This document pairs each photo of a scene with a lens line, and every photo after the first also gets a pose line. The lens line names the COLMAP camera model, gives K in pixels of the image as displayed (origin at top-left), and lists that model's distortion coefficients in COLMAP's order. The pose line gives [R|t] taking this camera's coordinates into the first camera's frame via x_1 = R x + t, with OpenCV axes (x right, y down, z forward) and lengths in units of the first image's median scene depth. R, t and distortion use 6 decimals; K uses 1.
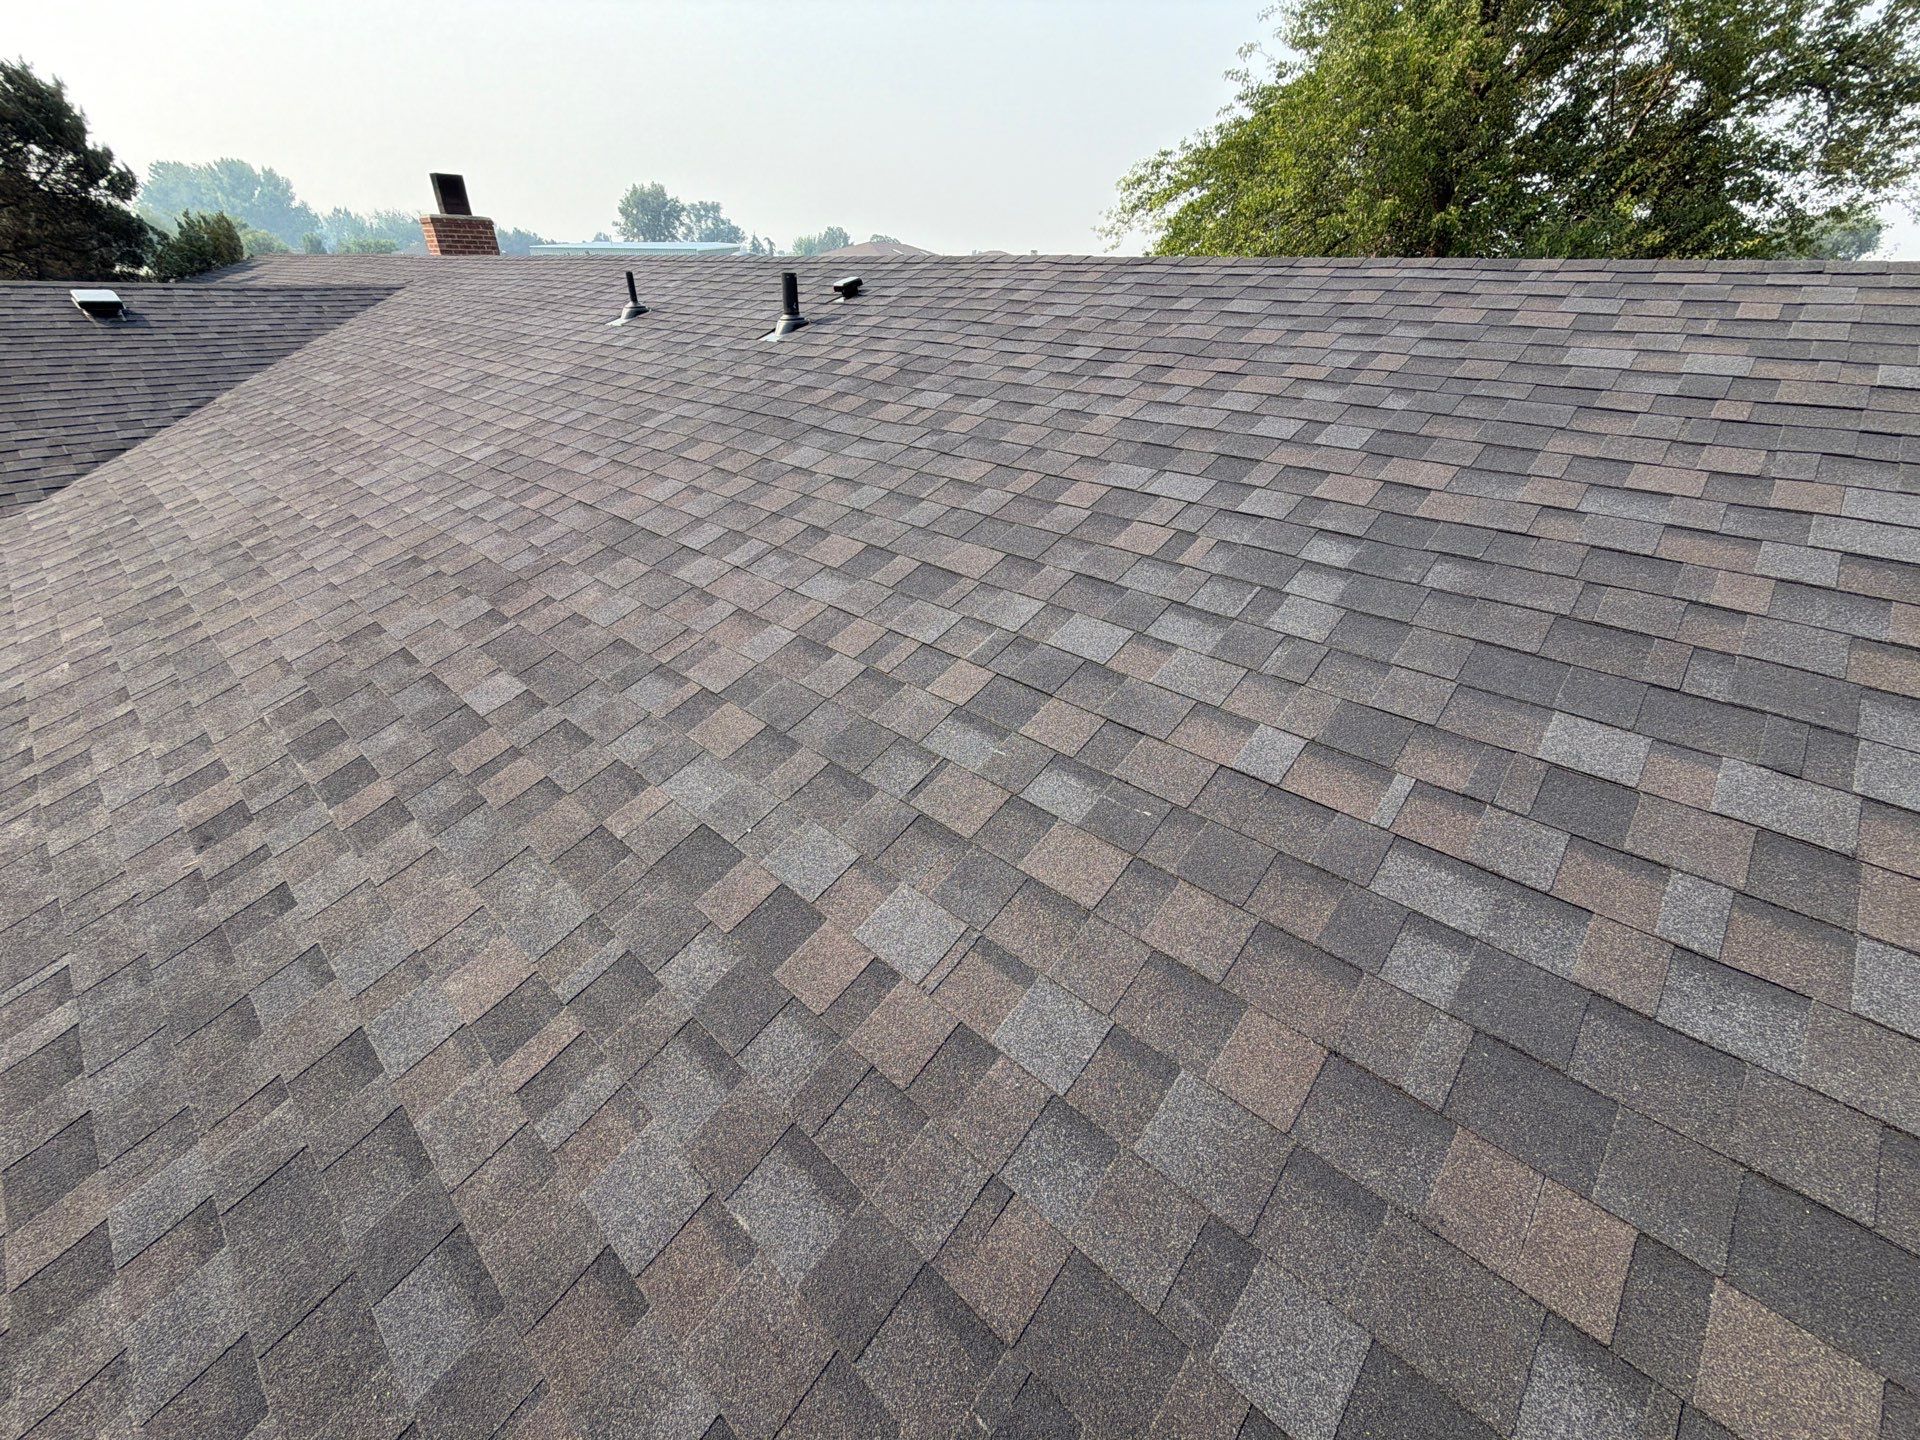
lens RADIAL K [[765.6, 0, 959.4], [0, 765.6, 716.7], [0, 0, 1]] dist [0.000284, 0.000052]
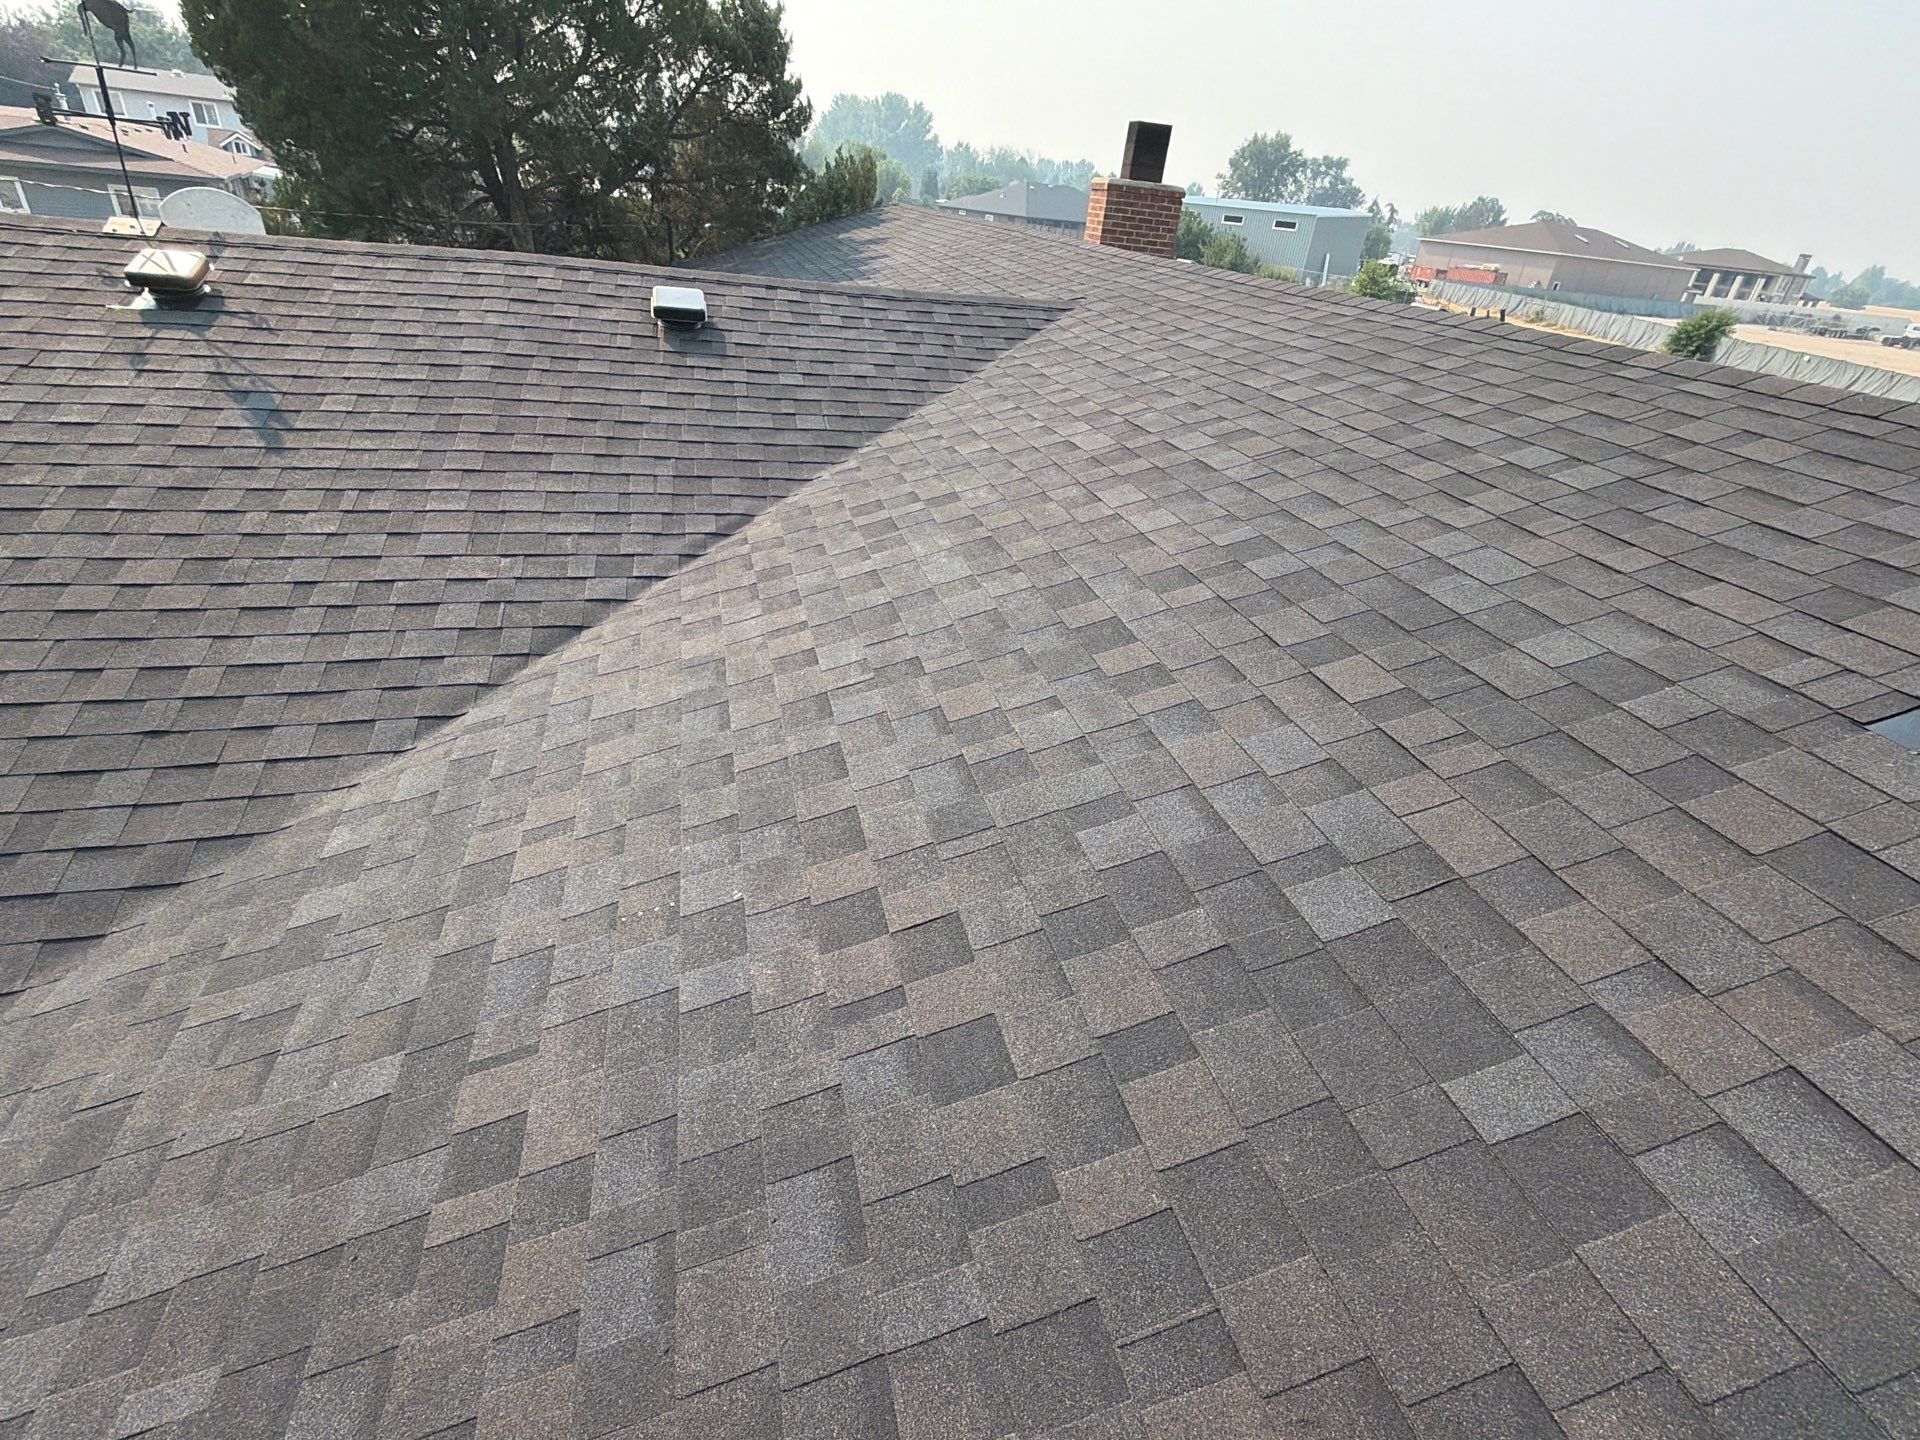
lens RADIAL K [[912.2, 0, 961.5], [0, 912.2, 720.9], [0, 0, 1]] dist [0.001573, -0.000658]
pose [[0.828120, 0.333882, -0.450267, -0.541310], [-0.349802, 0.935471, 0.050324, -0.390039], [0.438014, 0.115830, 0.891475, 0.534414]]
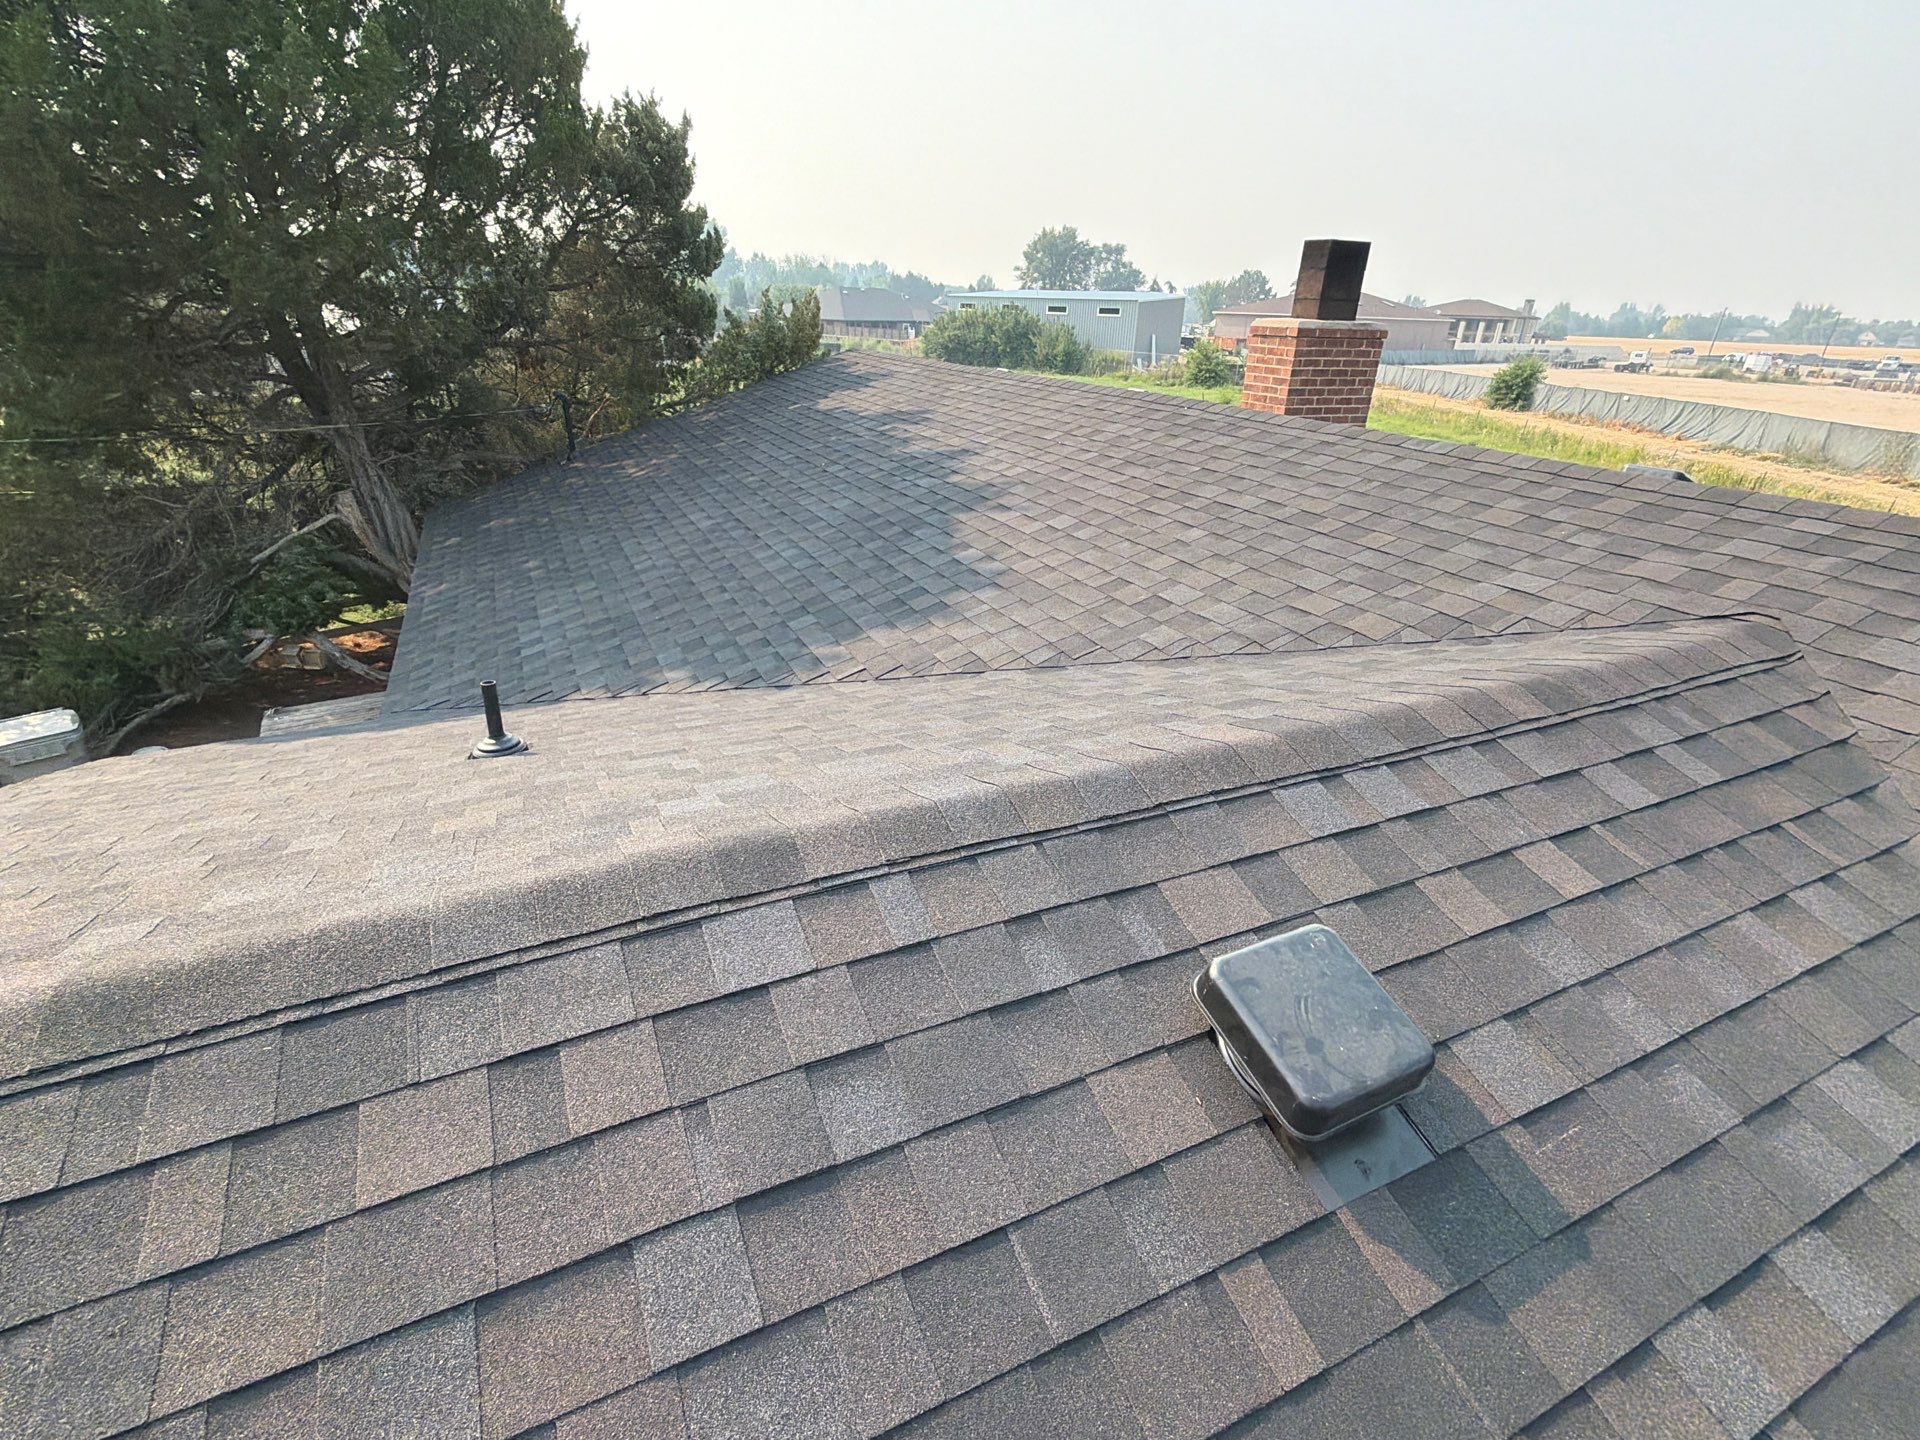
lens RADIAL K [[912.2, 0, 963.0], [0, 912.2, 722.6], [0, 0, 1]] dist [0.001573, -0.000658]
pose [[0.924838, 0.168259, -0.341121, -1.308996], [-0.203763, 0.976457, -0.070797, -0.663993], [0.321178, 0.134984, 0.937349, 0.874251]]
